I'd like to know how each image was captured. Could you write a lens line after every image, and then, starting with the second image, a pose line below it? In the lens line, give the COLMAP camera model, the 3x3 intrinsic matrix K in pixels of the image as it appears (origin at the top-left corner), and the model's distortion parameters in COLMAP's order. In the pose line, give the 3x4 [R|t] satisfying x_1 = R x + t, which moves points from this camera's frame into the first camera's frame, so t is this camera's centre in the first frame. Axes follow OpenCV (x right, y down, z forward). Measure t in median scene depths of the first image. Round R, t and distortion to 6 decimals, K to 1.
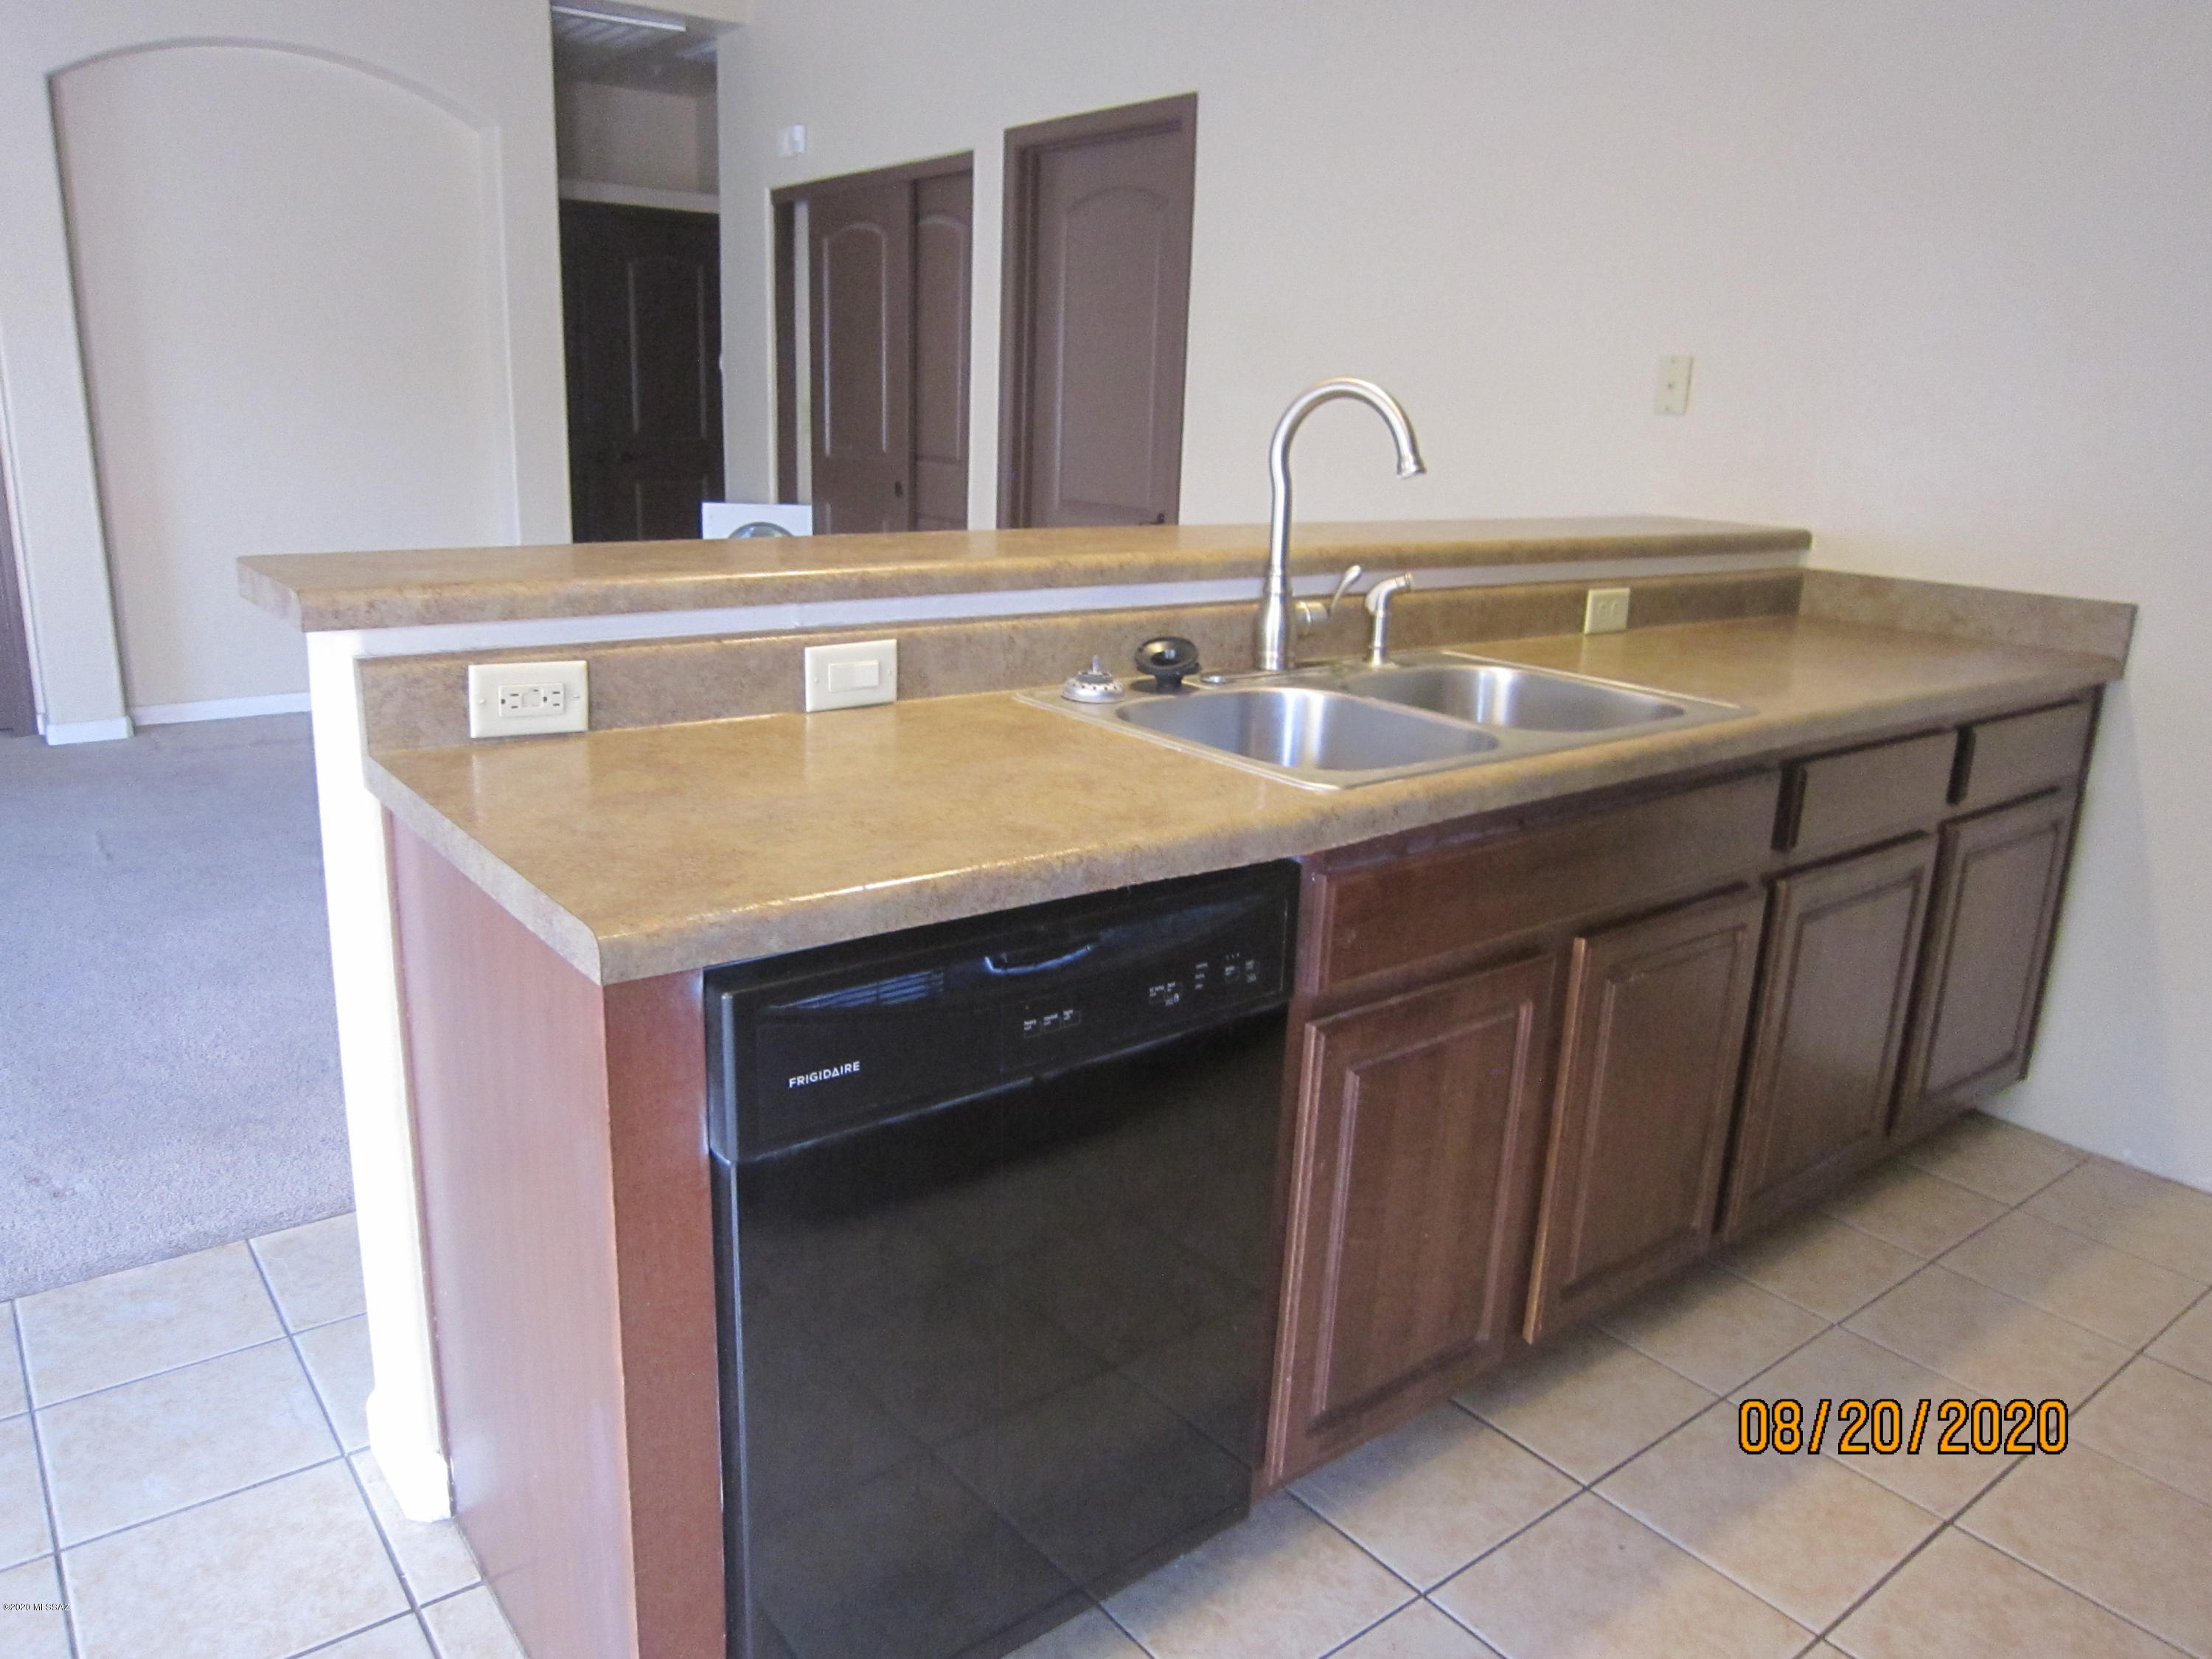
lens RADIAL K [[1542.9, 0, 1106.0], [0, 1542.9, 829.5], [0, 0, 1]] dist [-0.046250, -0.000465]
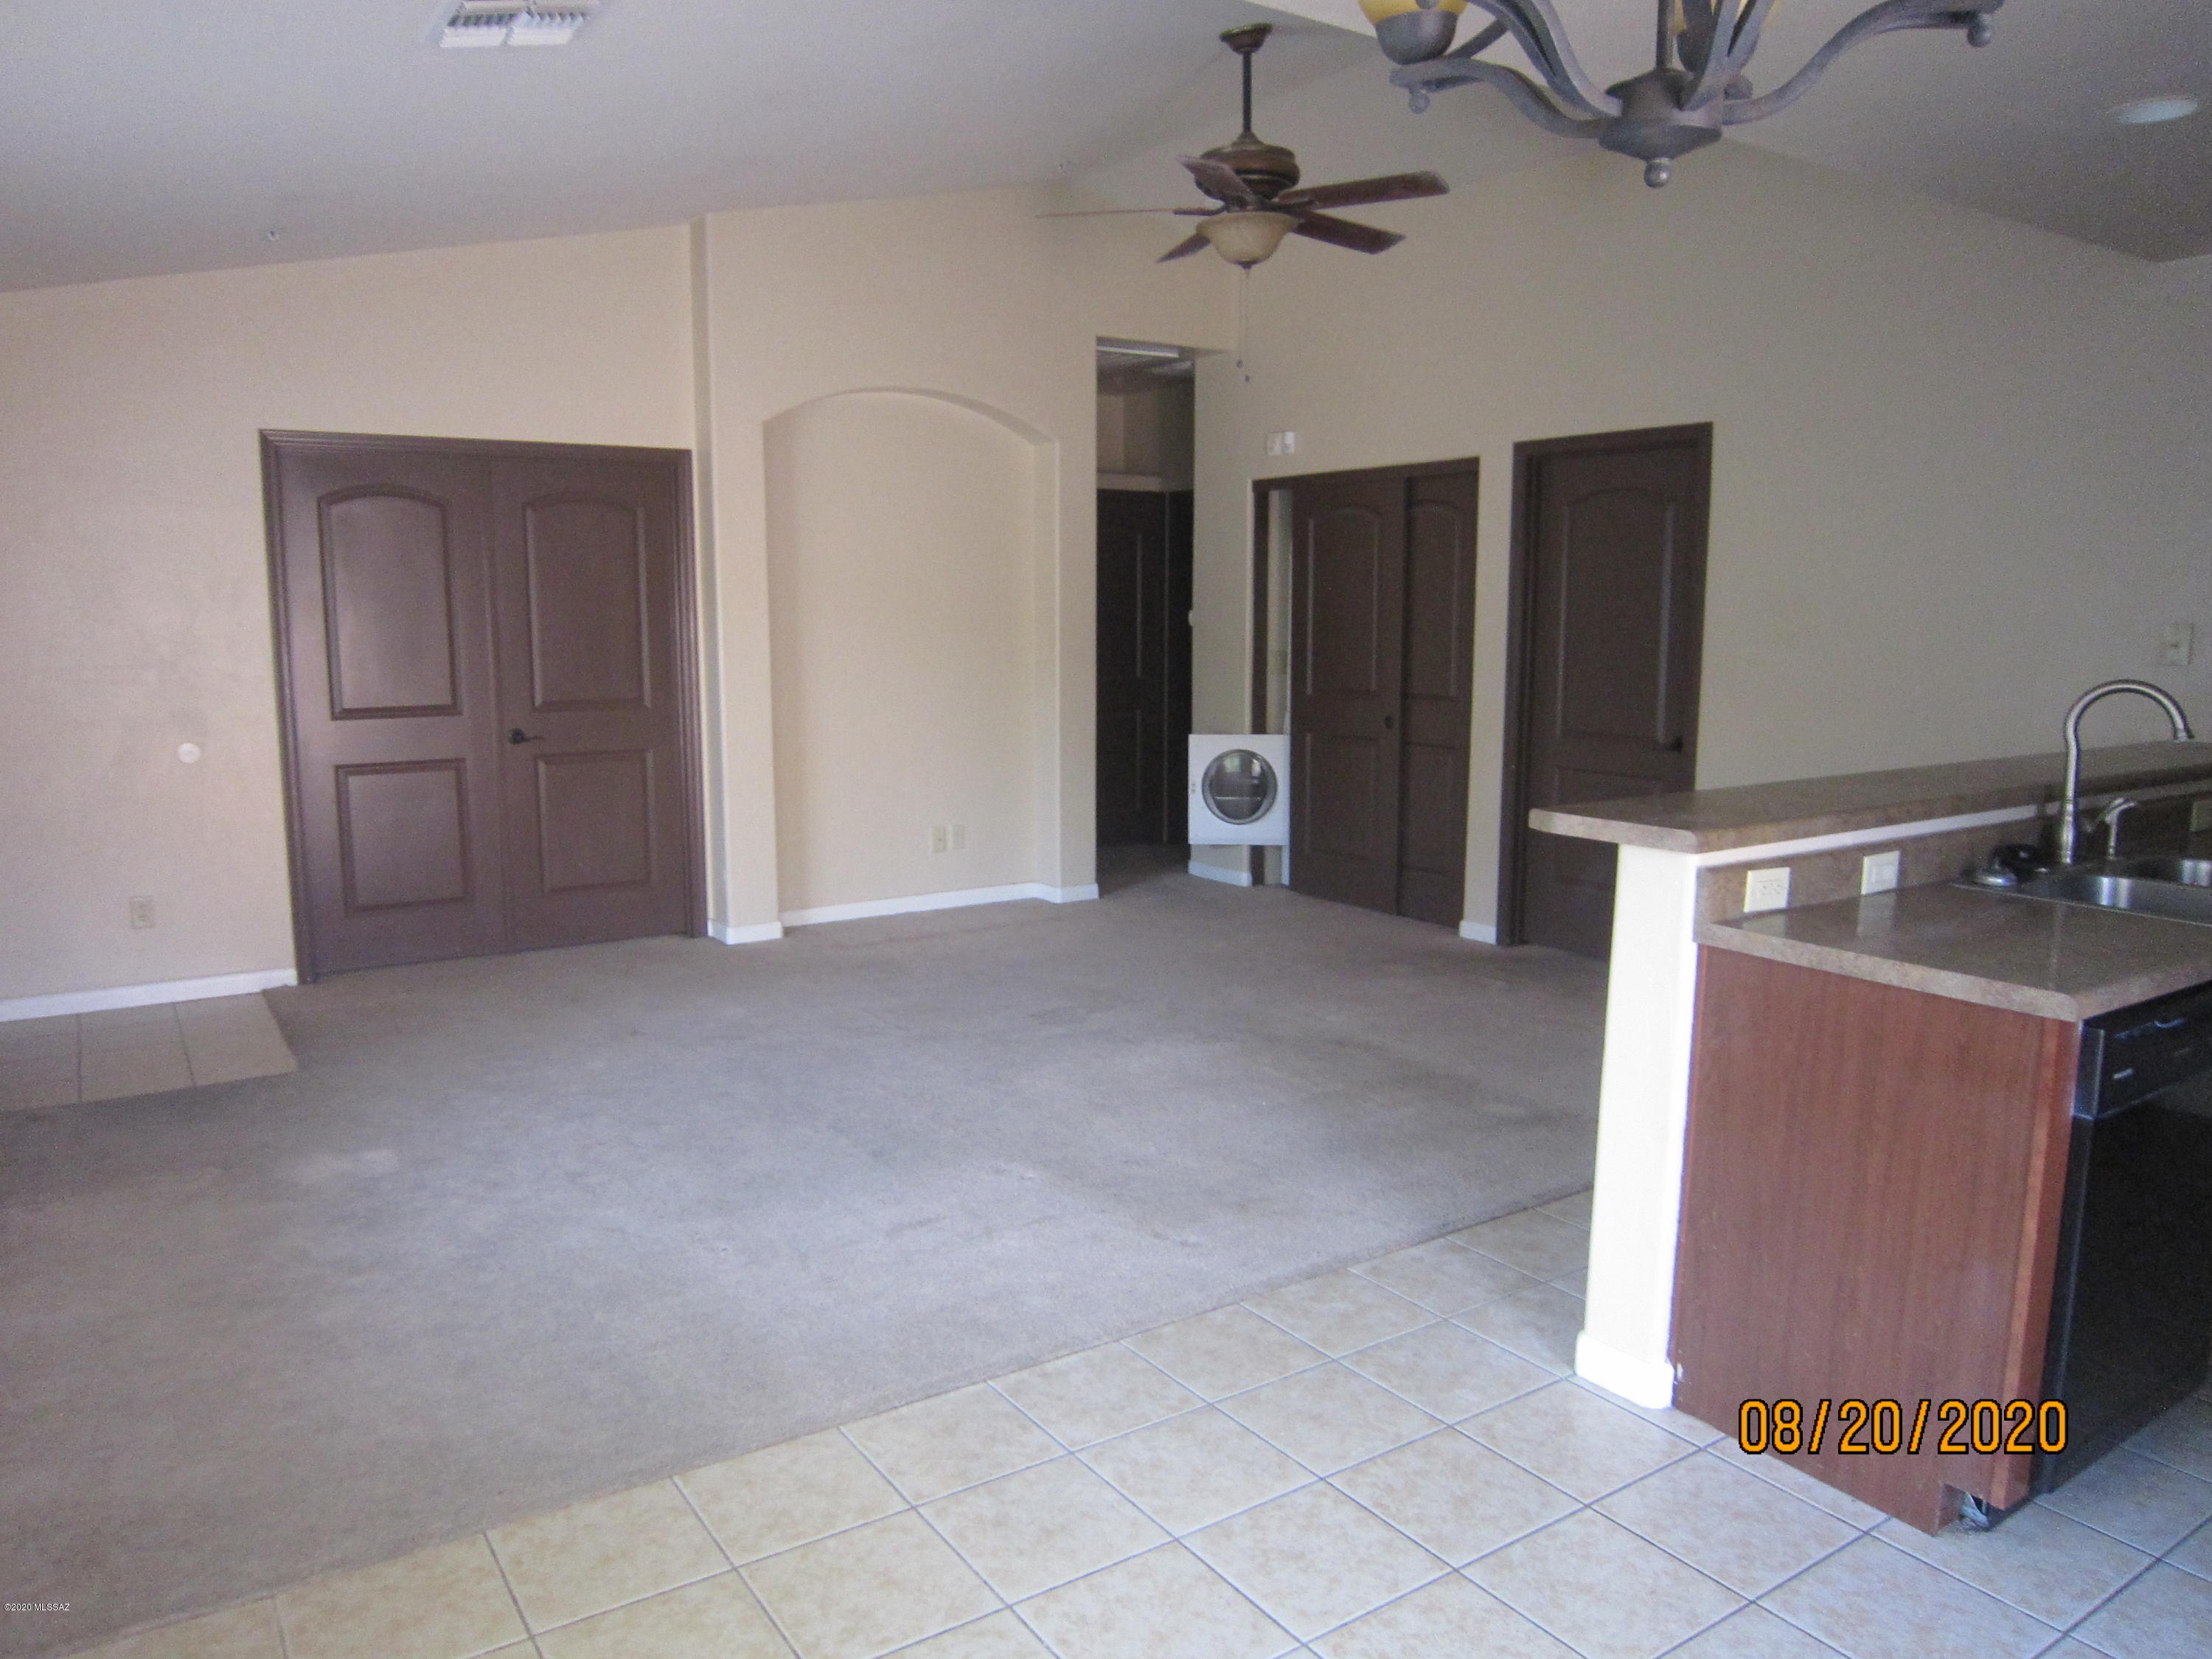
lens RADIAL K [[1550.0, 0, 1144.4], [0, 1550.0, 833.6], [0, 0, 1]] dist [-0.009381, -0.003773]
pose [[0.998264, -0.024909, -0.053378, -0.284874], [0.018077, 0.992011, -0.124849, 0.016661], [0.056061, 0.123667, 0.990739, -0.228846]]
